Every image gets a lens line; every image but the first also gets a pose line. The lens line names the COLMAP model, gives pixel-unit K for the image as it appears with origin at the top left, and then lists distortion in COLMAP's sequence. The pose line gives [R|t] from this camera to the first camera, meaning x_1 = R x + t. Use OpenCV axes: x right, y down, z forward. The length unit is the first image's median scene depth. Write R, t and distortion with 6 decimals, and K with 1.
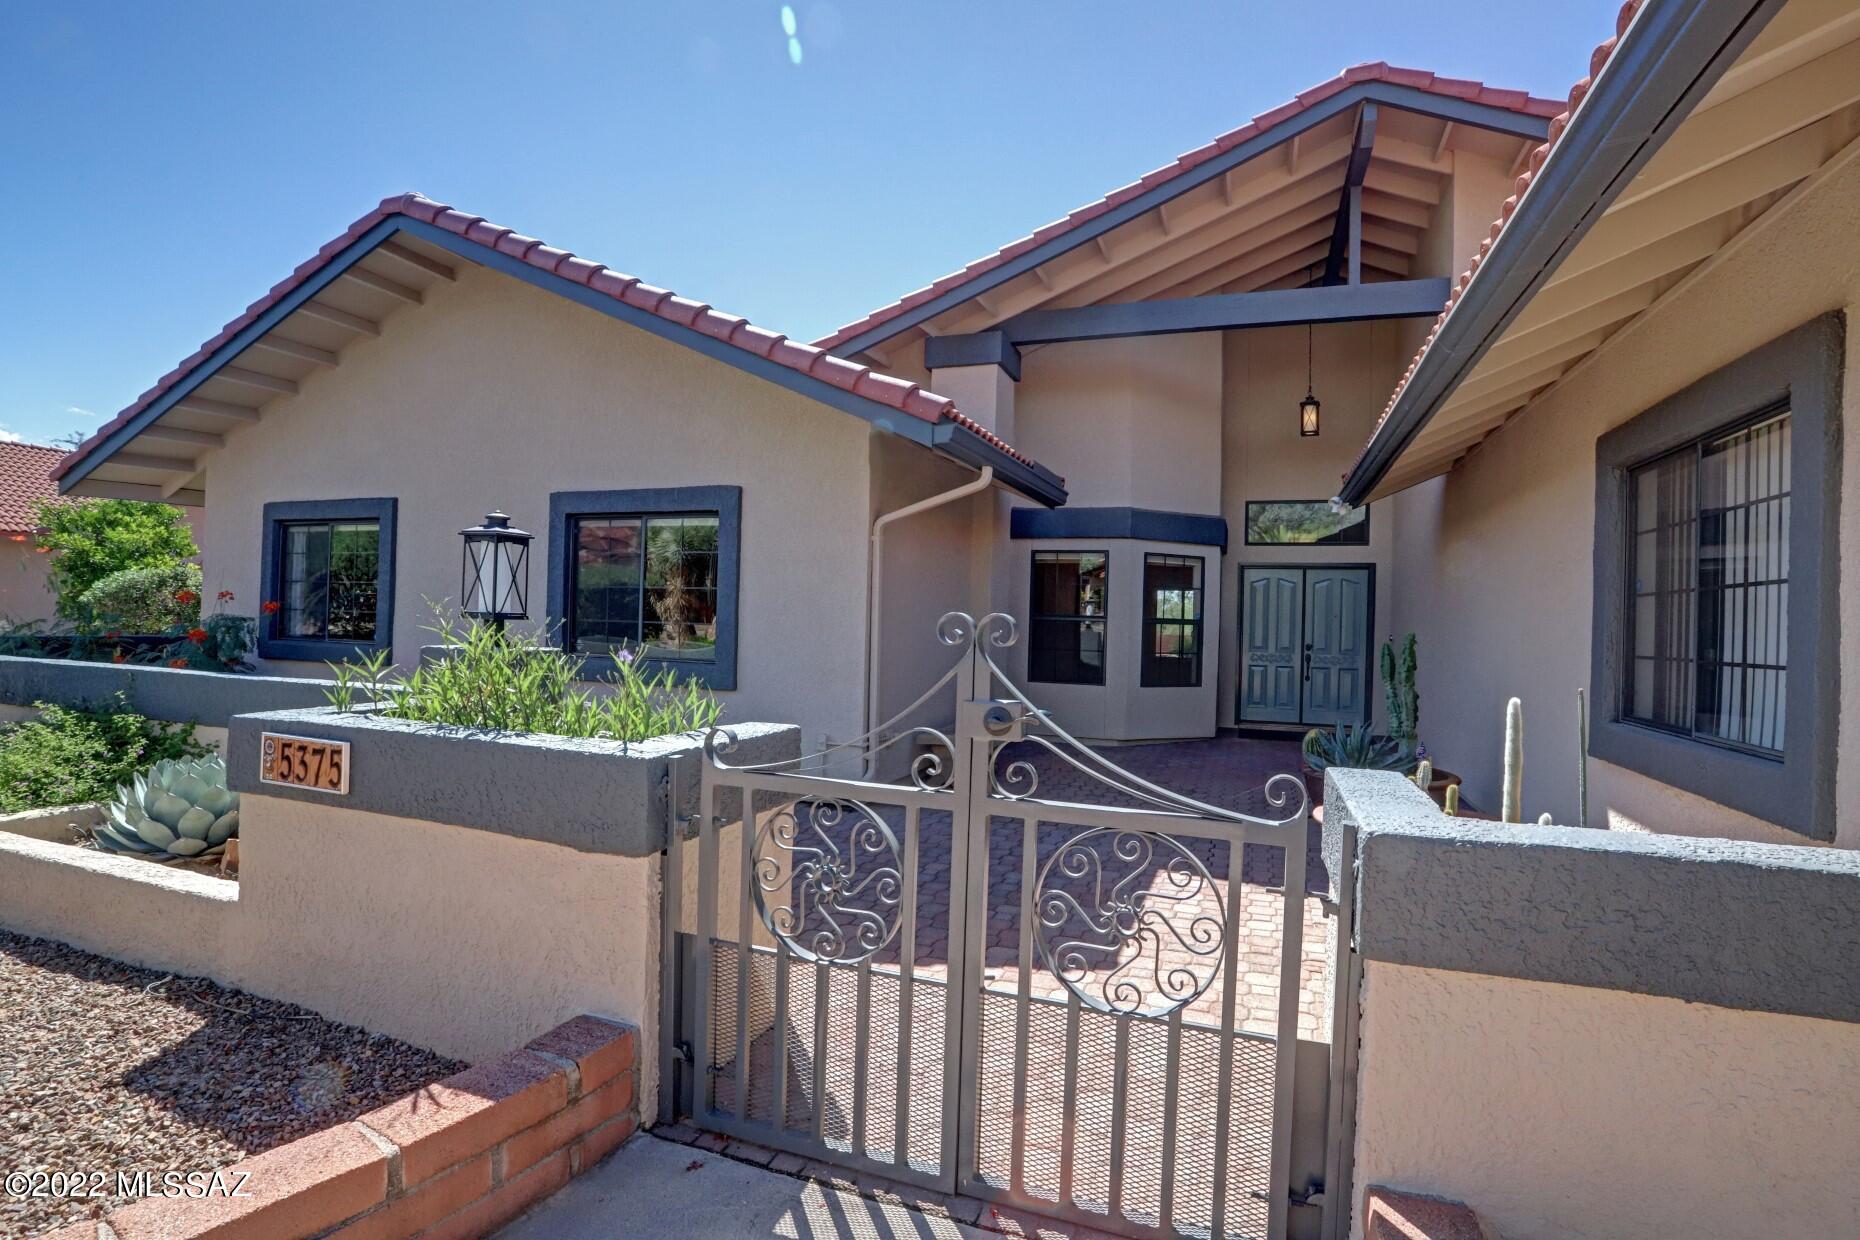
lens RADIAL K [[905.8, 0, 923.1], [0, 905.8, 614.0], [0, 0, 1]] dist [-0.093651, 0.047168]
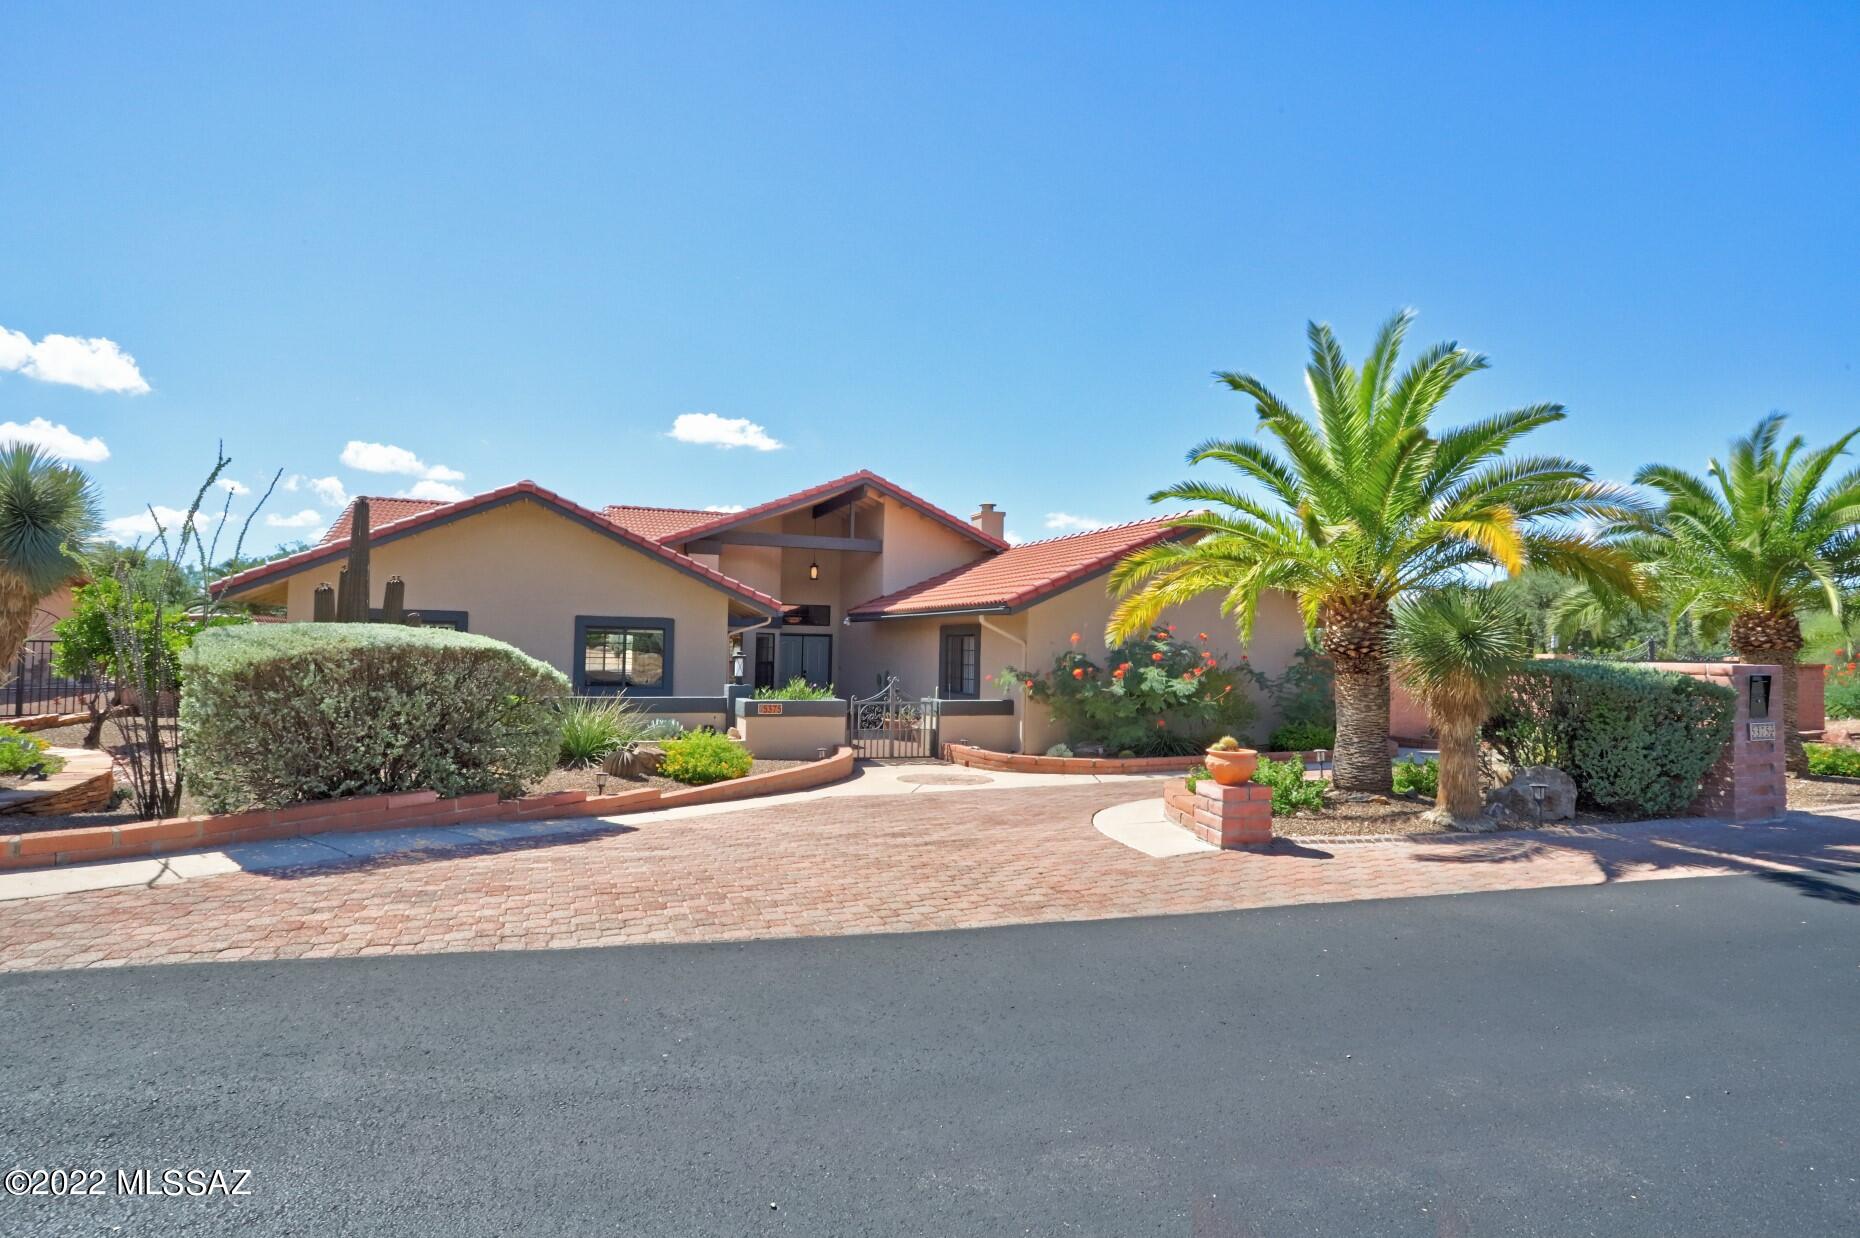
lens RADIAL K [[905.8, 0, 923.1], [0, 905.8, 613.0], [0, 0, 1]] dist [-0.093651, 0.047168]
pose [[0.732120, 0.015163, 0.681007, -1.724453], [-0.005568, 0.999852, -0.016277, -0.145982], [-0.681153, 0.008125, 0.732096, -1.638592]]
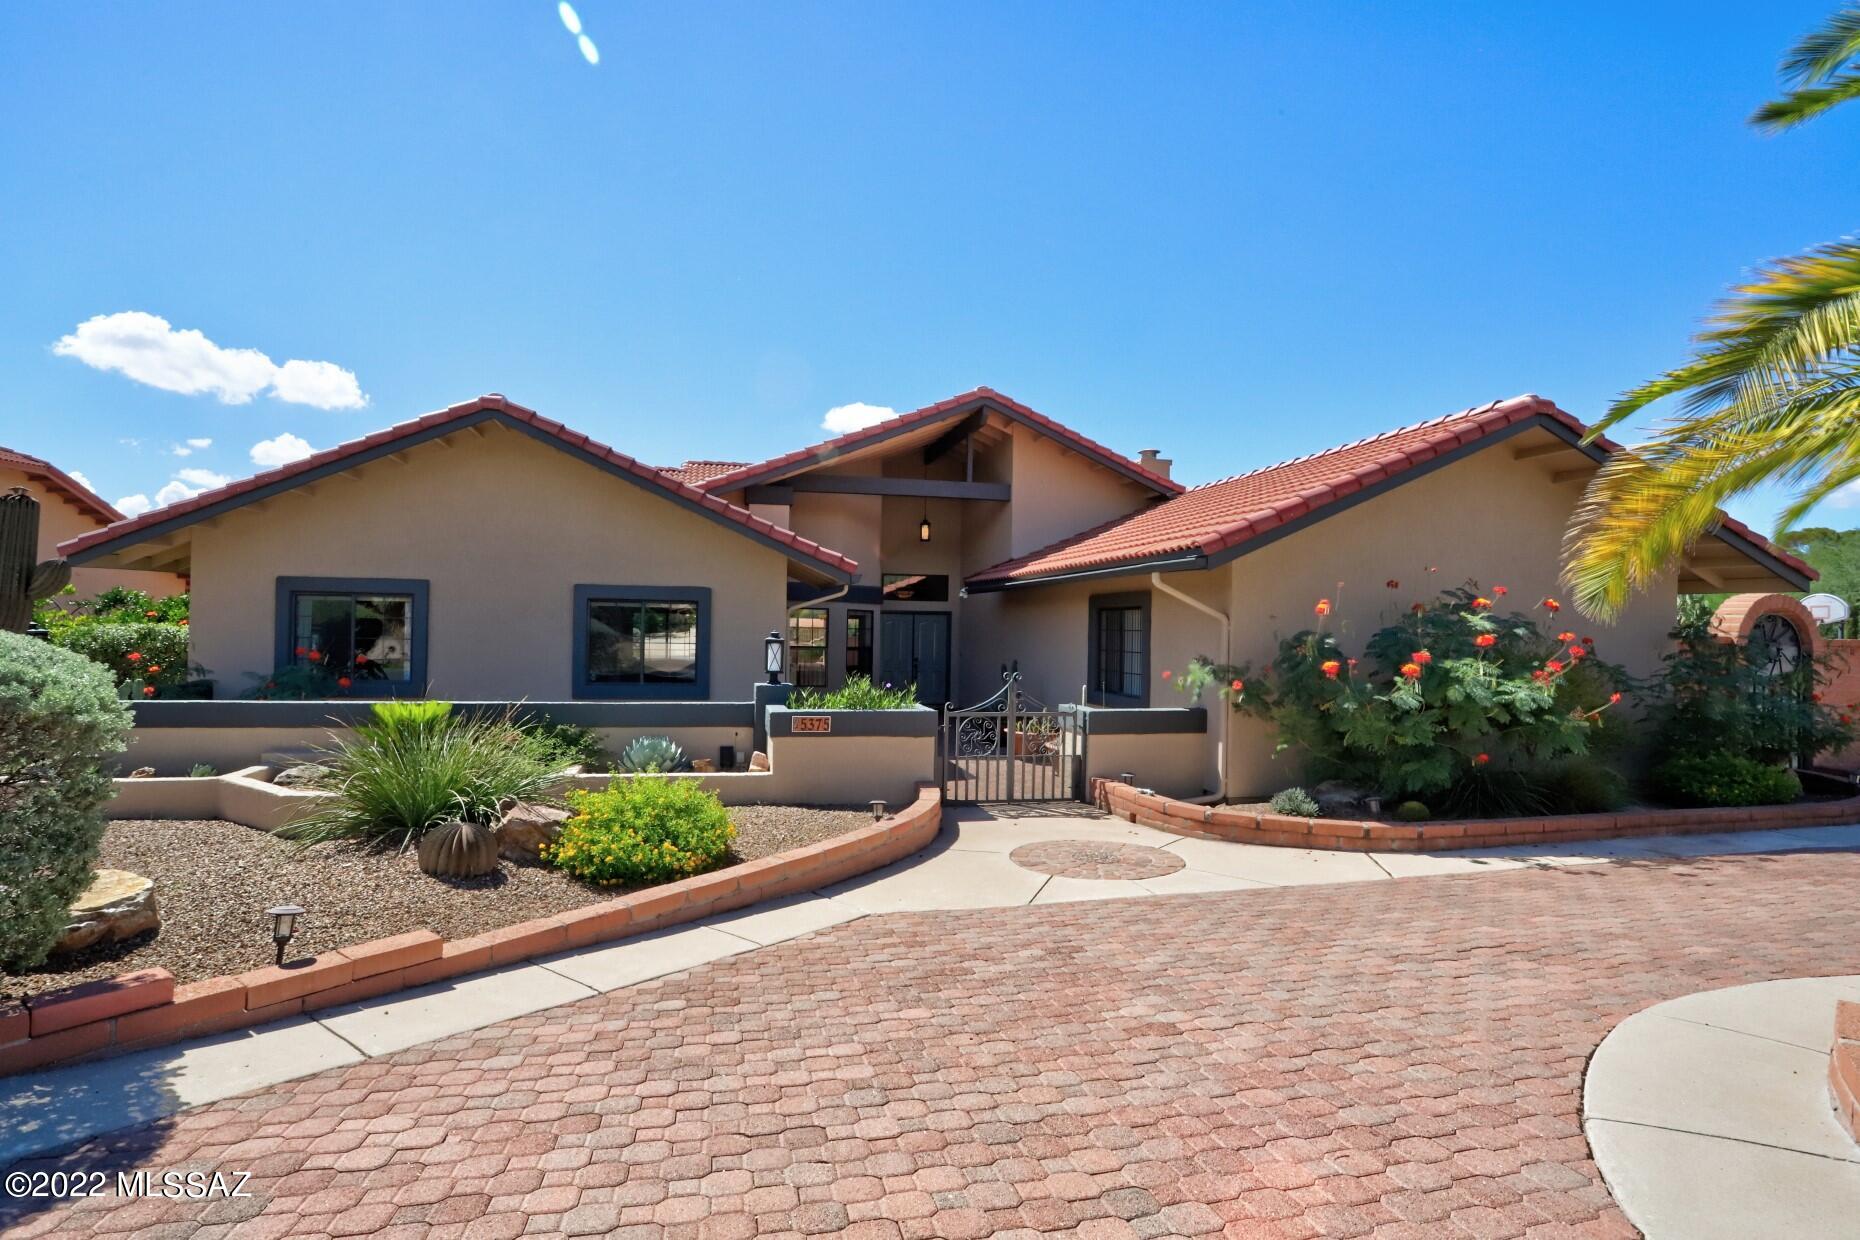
lens RADIAL K [[905.8, 0, 923.1], [0, 905.8, 614.0], [0, 0, 1]] dist [-0.093651, 0.047168]
pose [[0.835326, -0.003006, 0.549746, -1.028146], [0.001088, 0.999992, 0.003815, -0.115672], [-0.549754, -0.002588, 0.835323, -0.931983]]
